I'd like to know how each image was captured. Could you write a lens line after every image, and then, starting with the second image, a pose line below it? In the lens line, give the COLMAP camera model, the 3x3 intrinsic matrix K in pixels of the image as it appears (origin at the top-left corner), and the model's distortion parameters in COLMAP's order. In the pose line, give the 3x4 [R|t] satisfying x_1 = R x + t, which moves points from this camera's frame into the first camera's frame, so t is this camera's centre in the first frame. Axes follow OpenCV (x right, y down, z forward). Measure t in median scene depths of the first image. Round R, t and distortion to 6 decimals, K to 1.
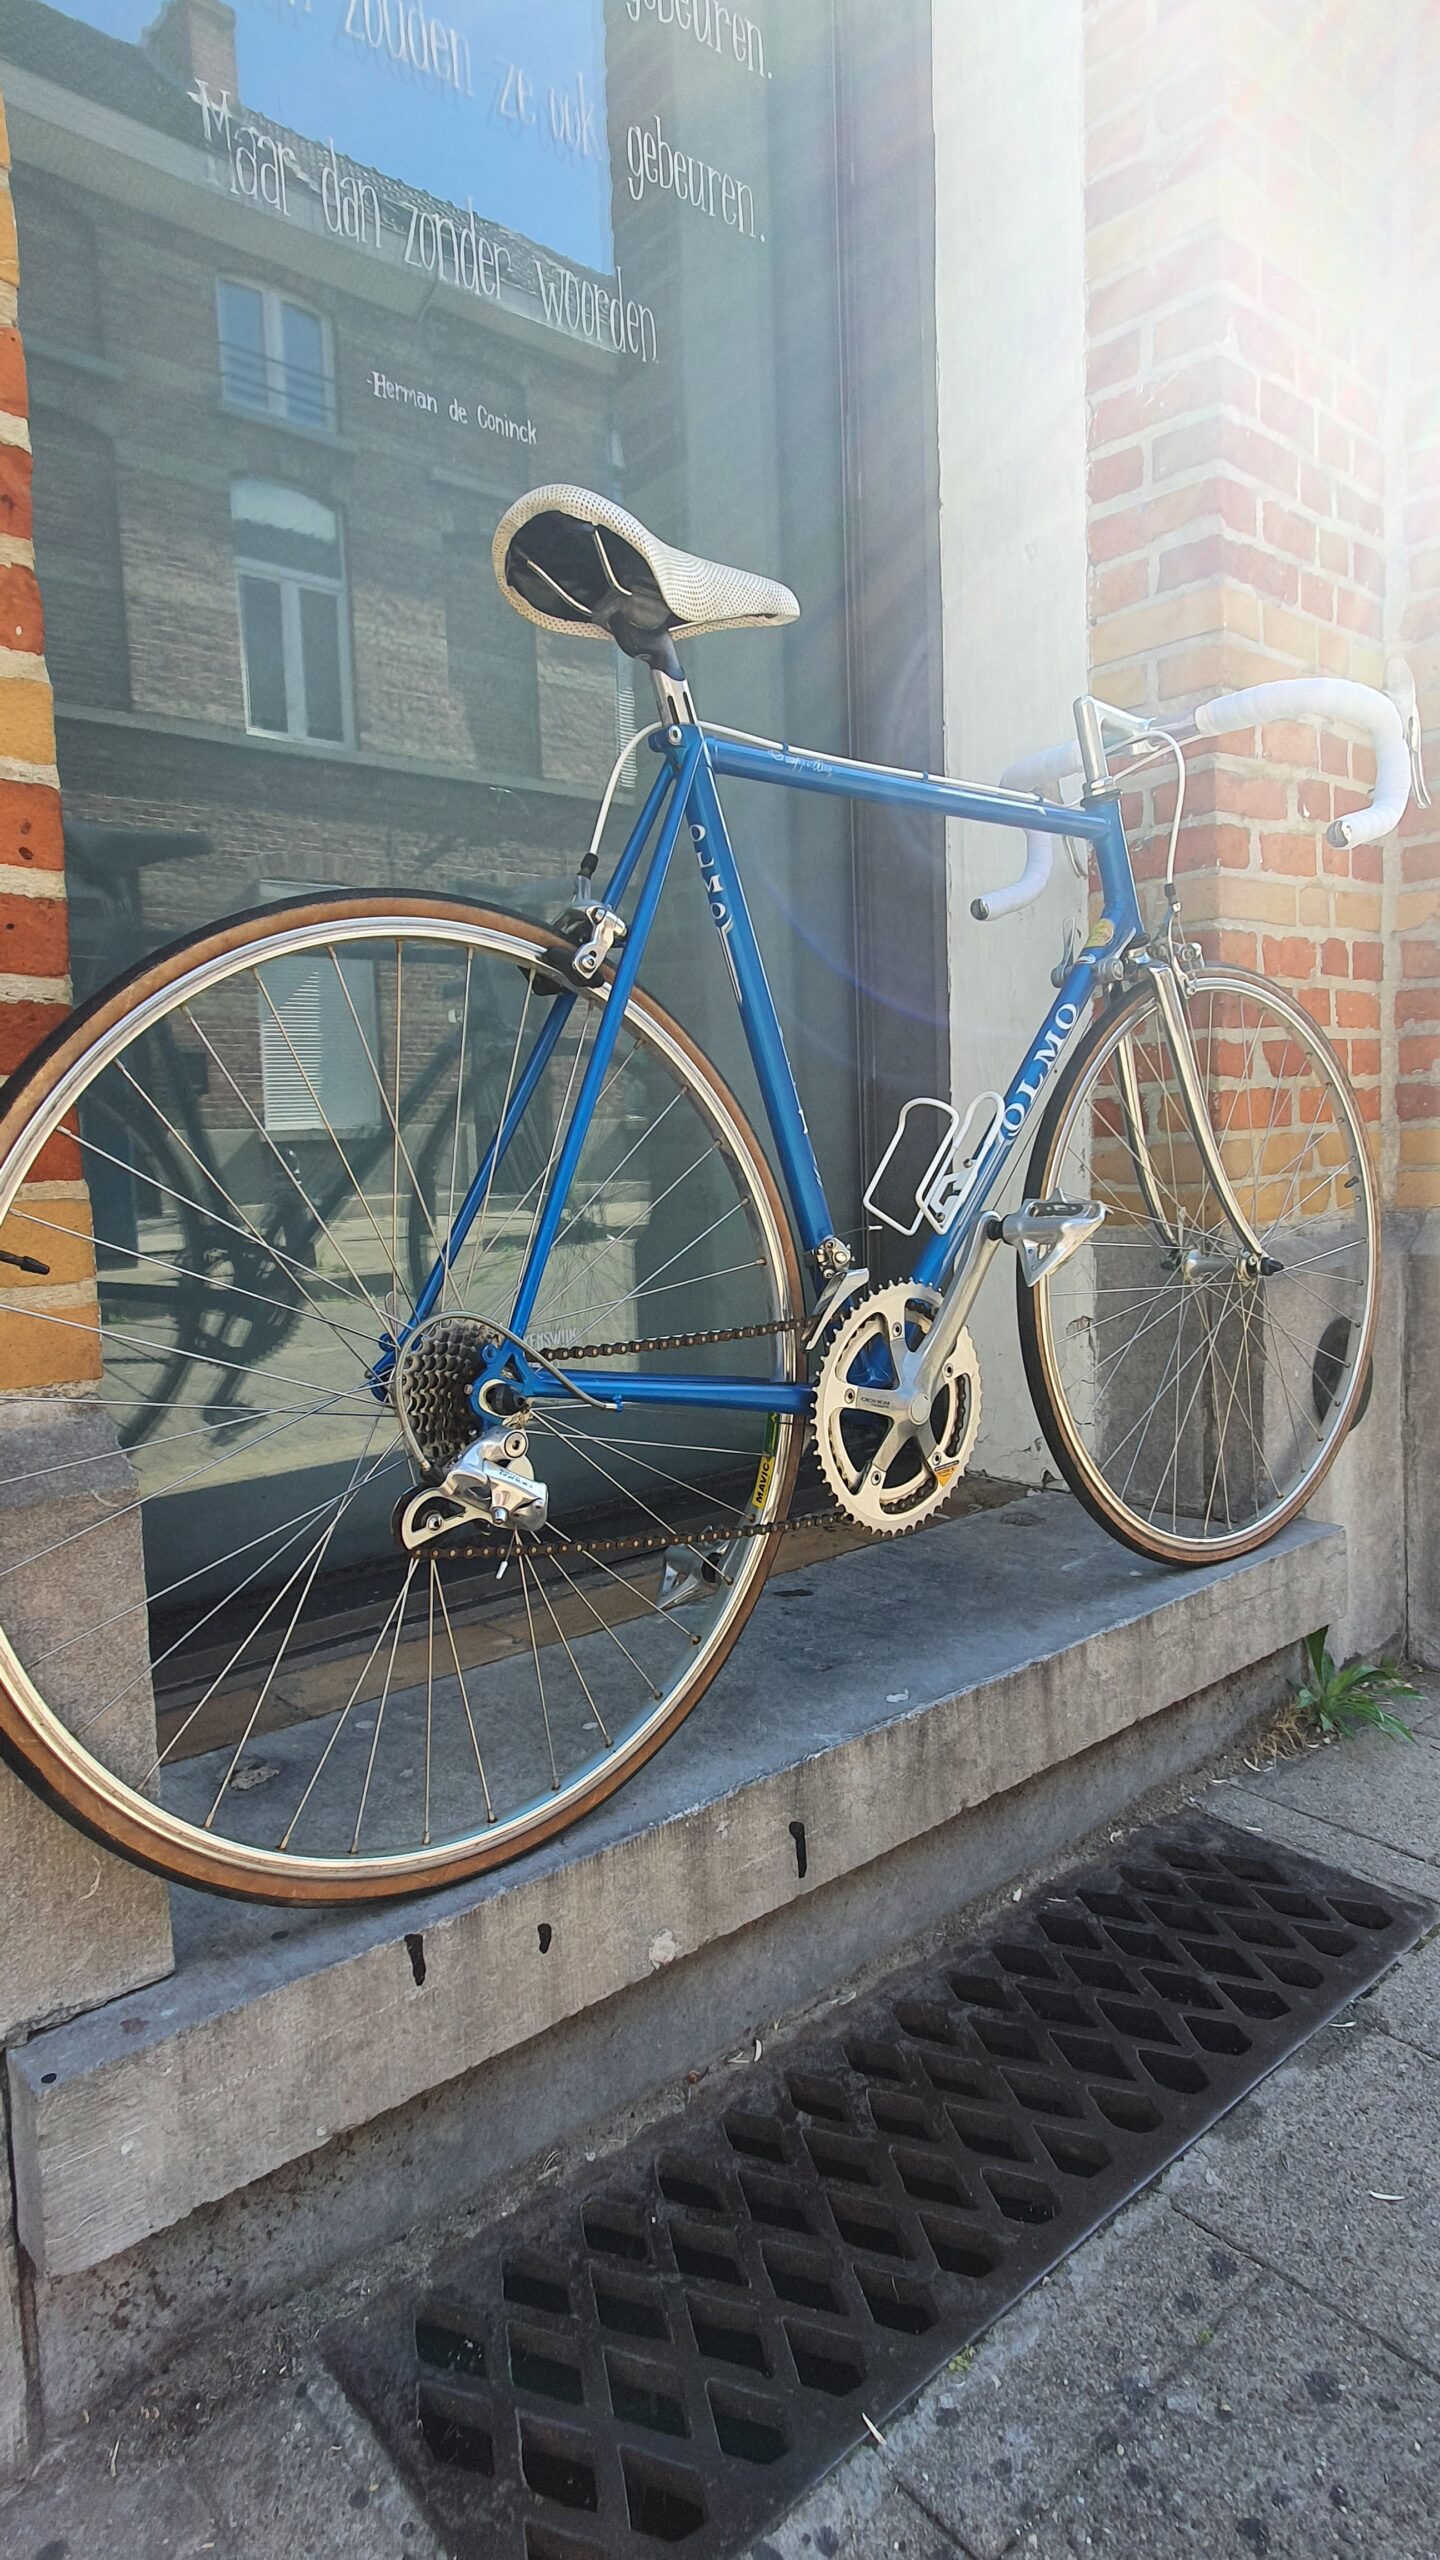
lens RADIAL K [[1510.1, 0, 685.3], [0, 1510.1, 1281.2], [0, 0, 1]] dist [0.002424, -0.000752]
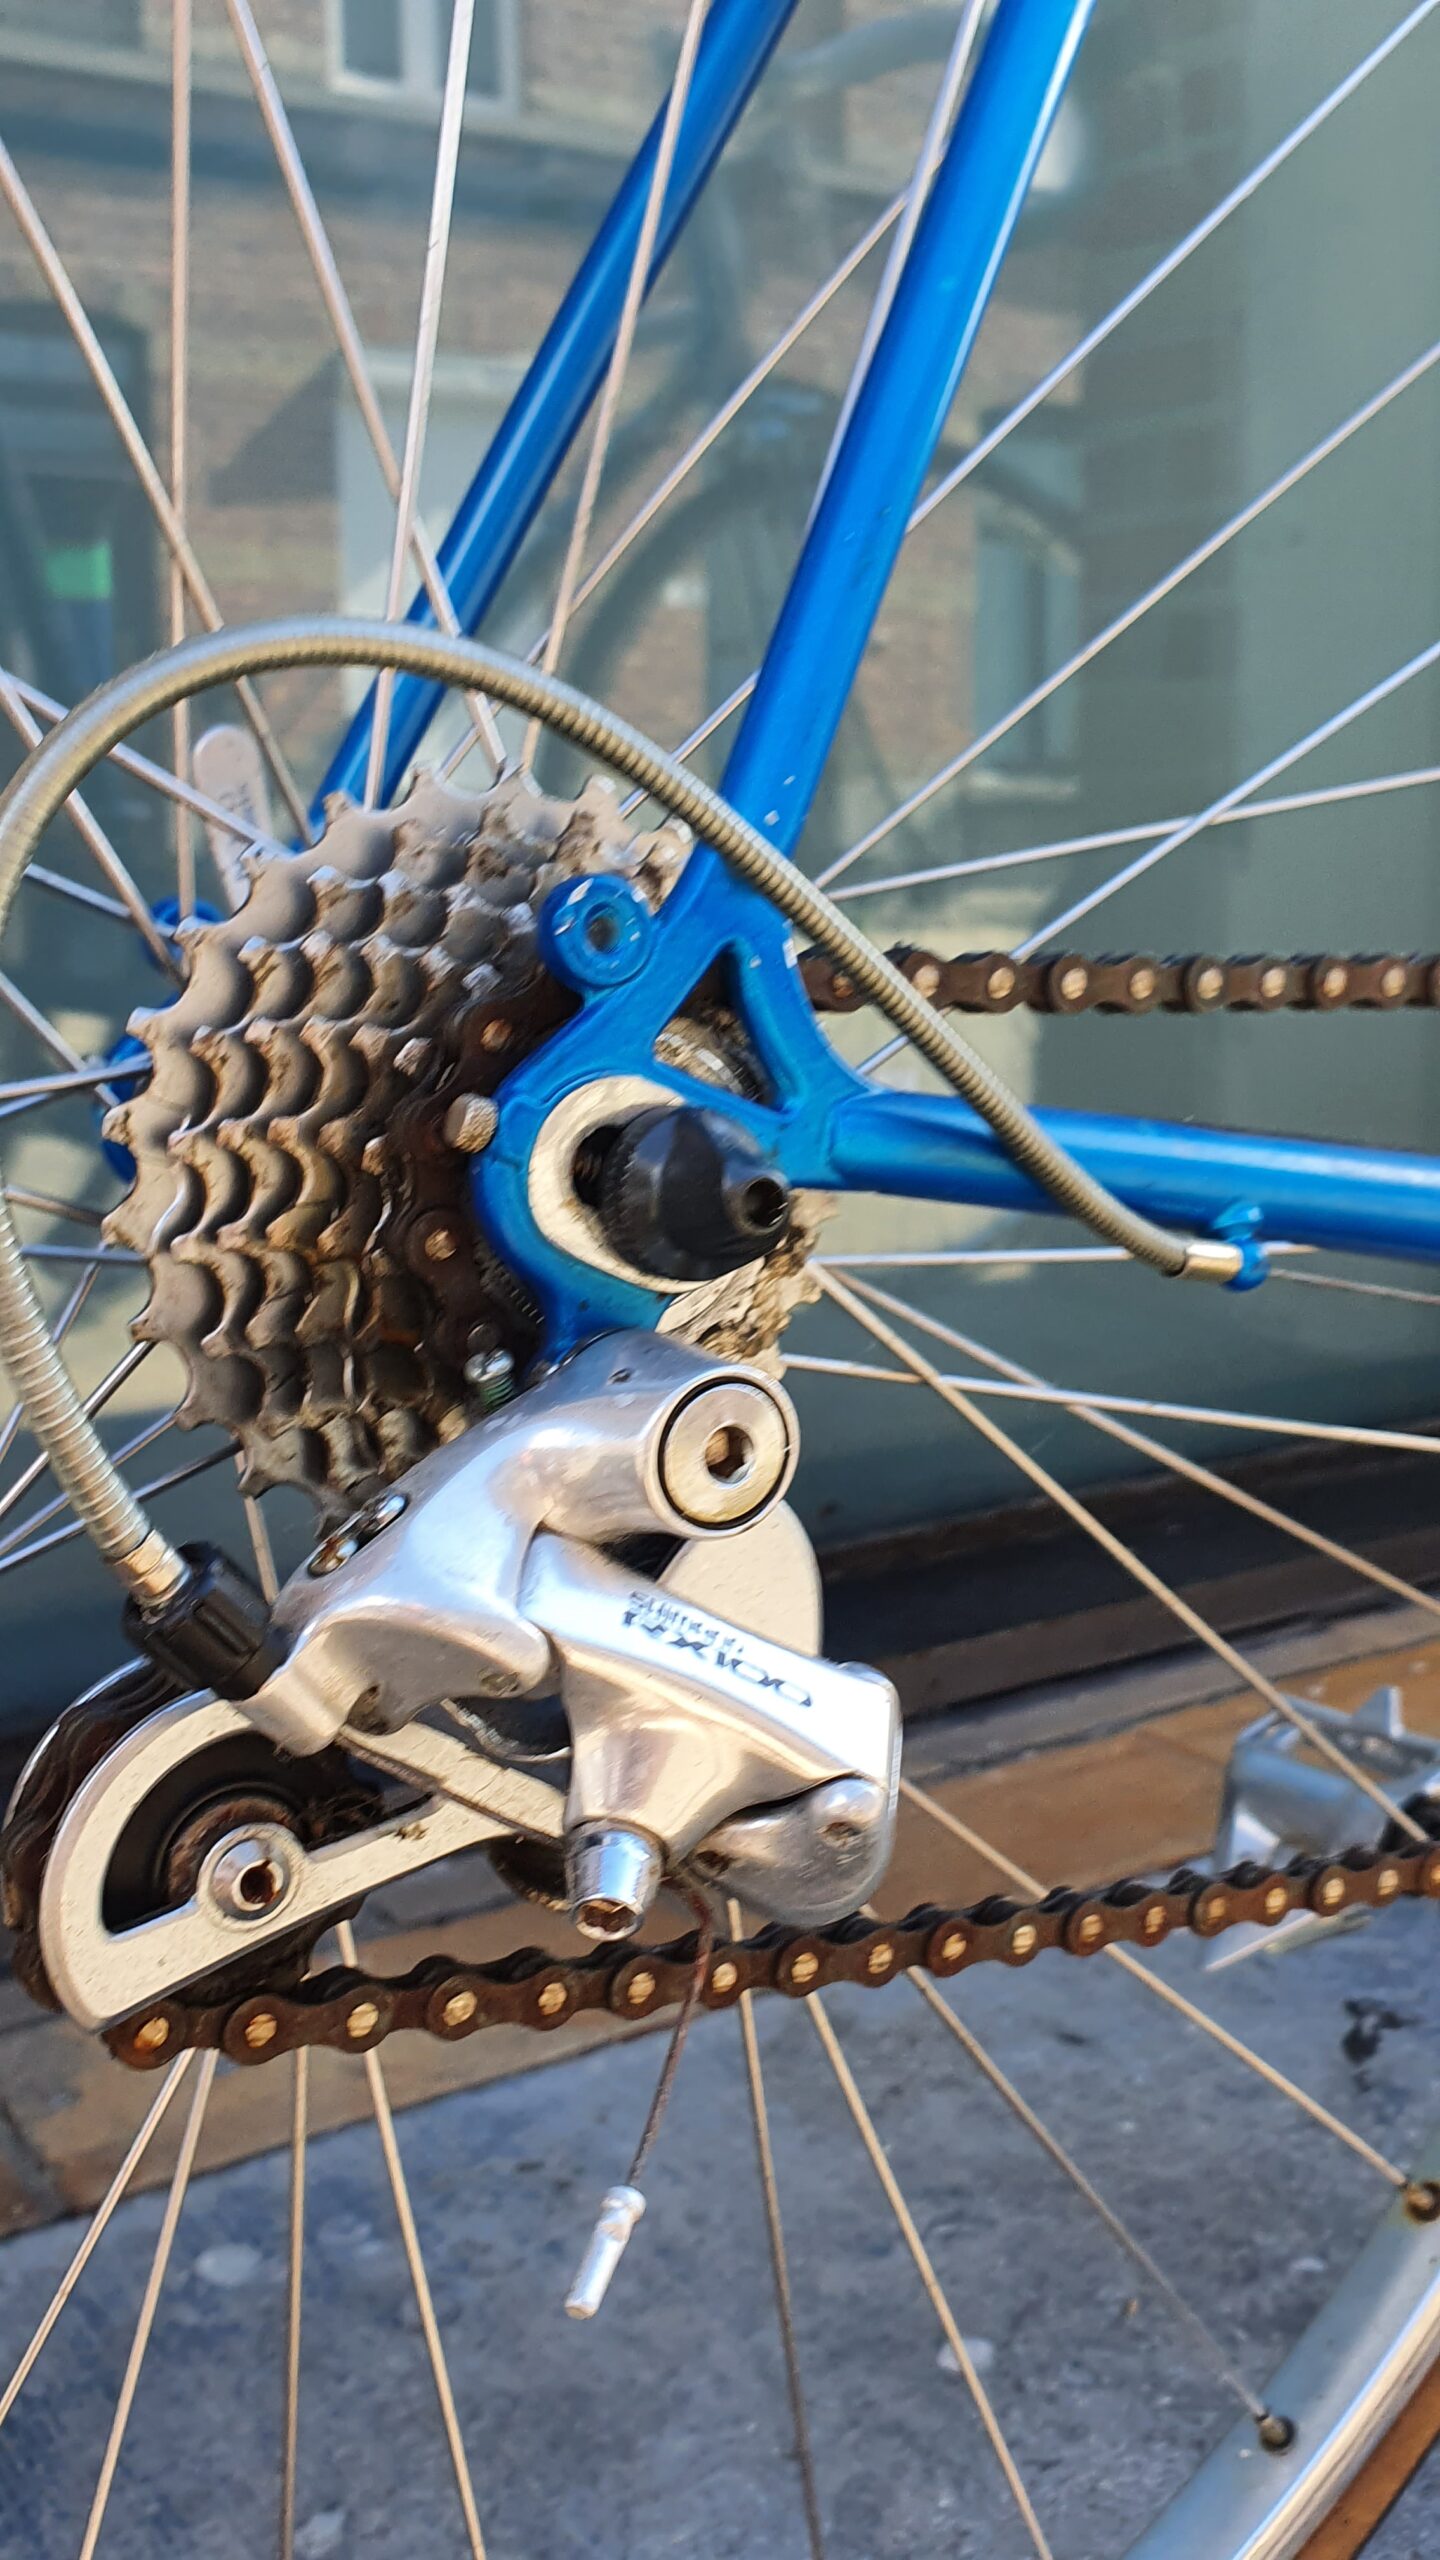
lens RADIAL K [[2067.1, 0, 720.0], [0, 2067.1, 1280.0], [0, 0, 1]] dist [-0.005340, -0.002506]
pose [[0.989927, 0.039608, -0.135923, -0.080923], [-0.029398, 0.996650, 0.076321, 0.070509], [0.138491, -0.071556, 0.987775, 0.761529]]
